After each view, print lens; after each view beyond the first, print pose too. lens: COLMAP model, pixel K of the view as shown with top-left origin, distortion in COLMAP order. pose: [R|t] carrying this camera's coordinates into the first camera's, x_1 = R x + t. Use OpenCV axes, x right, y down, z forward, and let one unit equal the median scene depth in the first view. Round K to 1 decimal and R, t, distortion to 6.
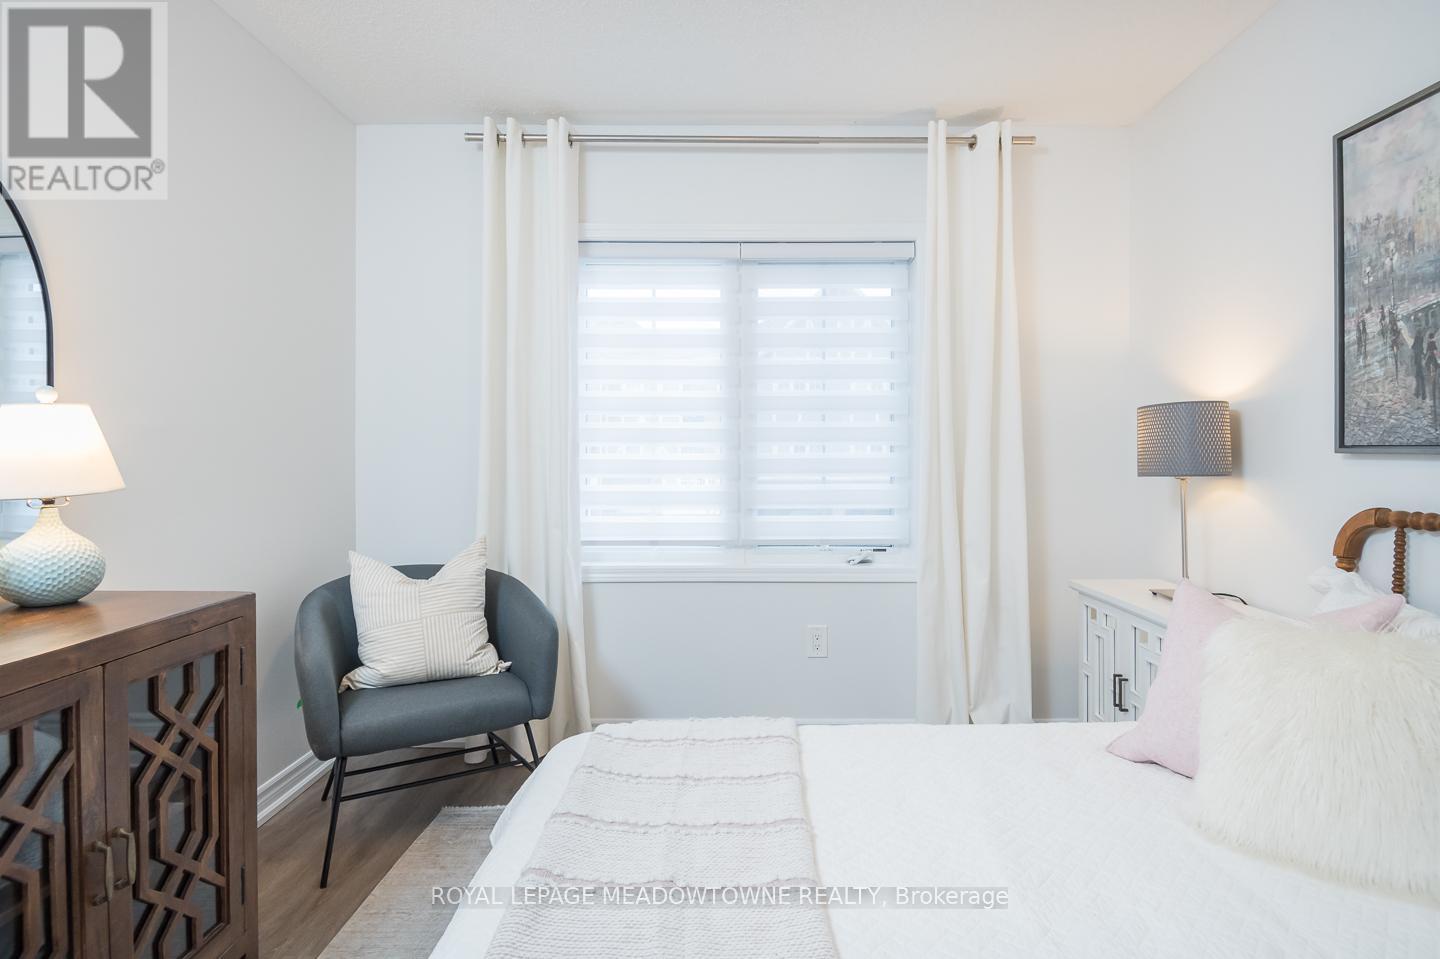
lens RADIAL K [[772.6, 0, 721.8], [0, 772.6, 440.4], [0, 0, 1]] dist [-0.000220, -0.012299]
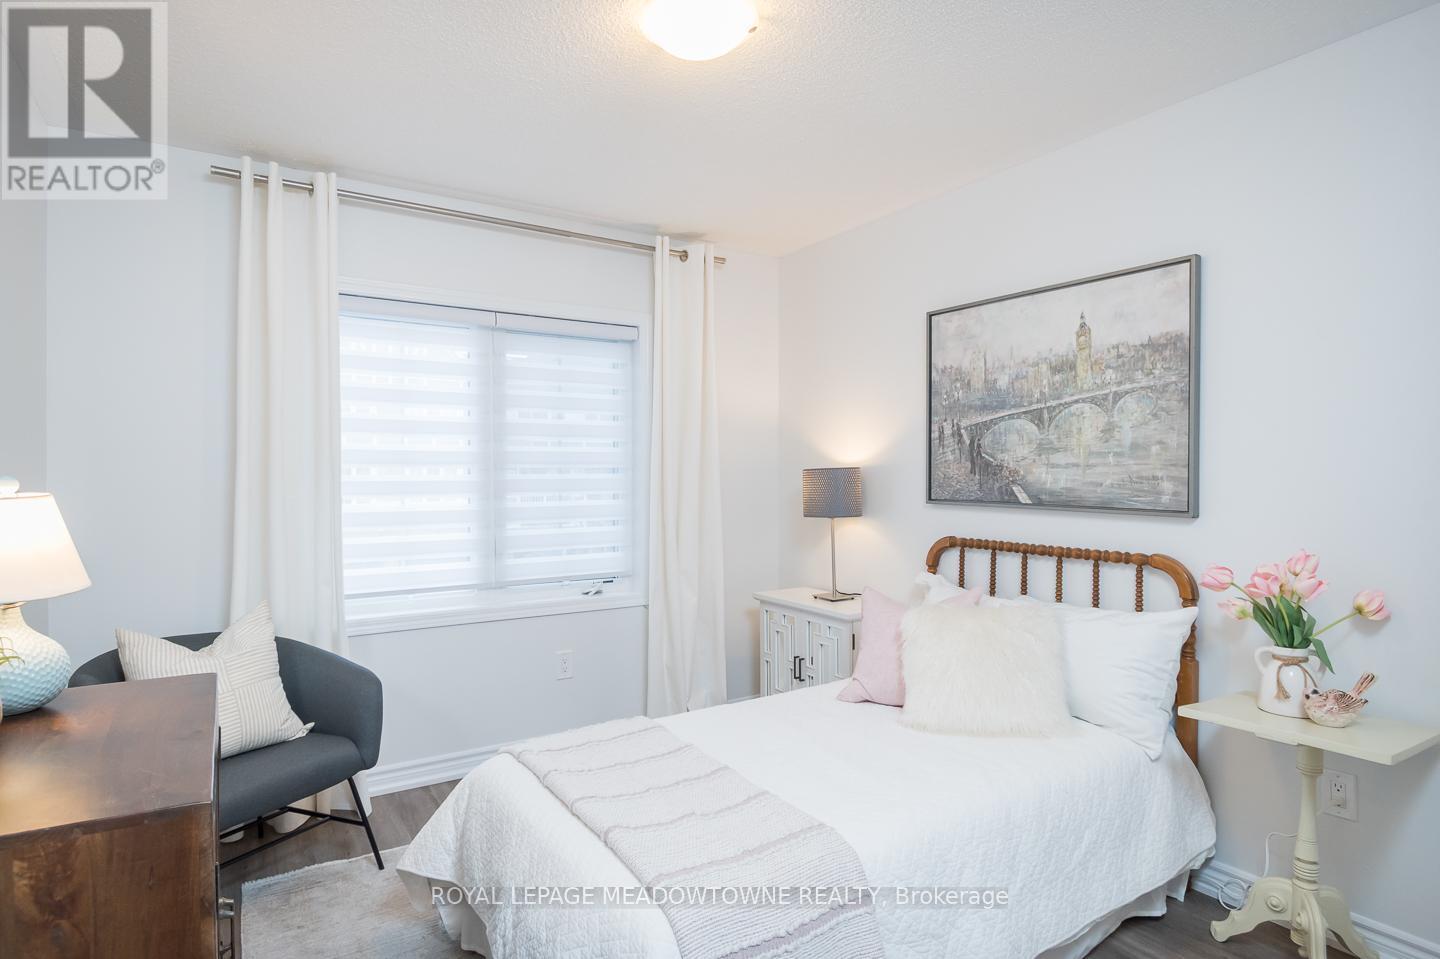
lens RADIAL K [[801.3, 0, 719.1], [0, 801.3, 458.7], [0, 0, 1]] dist [0.001560, -0.014275]
pose [[0.834277, 0.007676, 0.551293, -0.459794], [-0.006717, 0.999970, -0.003758, -0.061031], [-0.551305, -0.000567, 0.834303, -0.173523]]
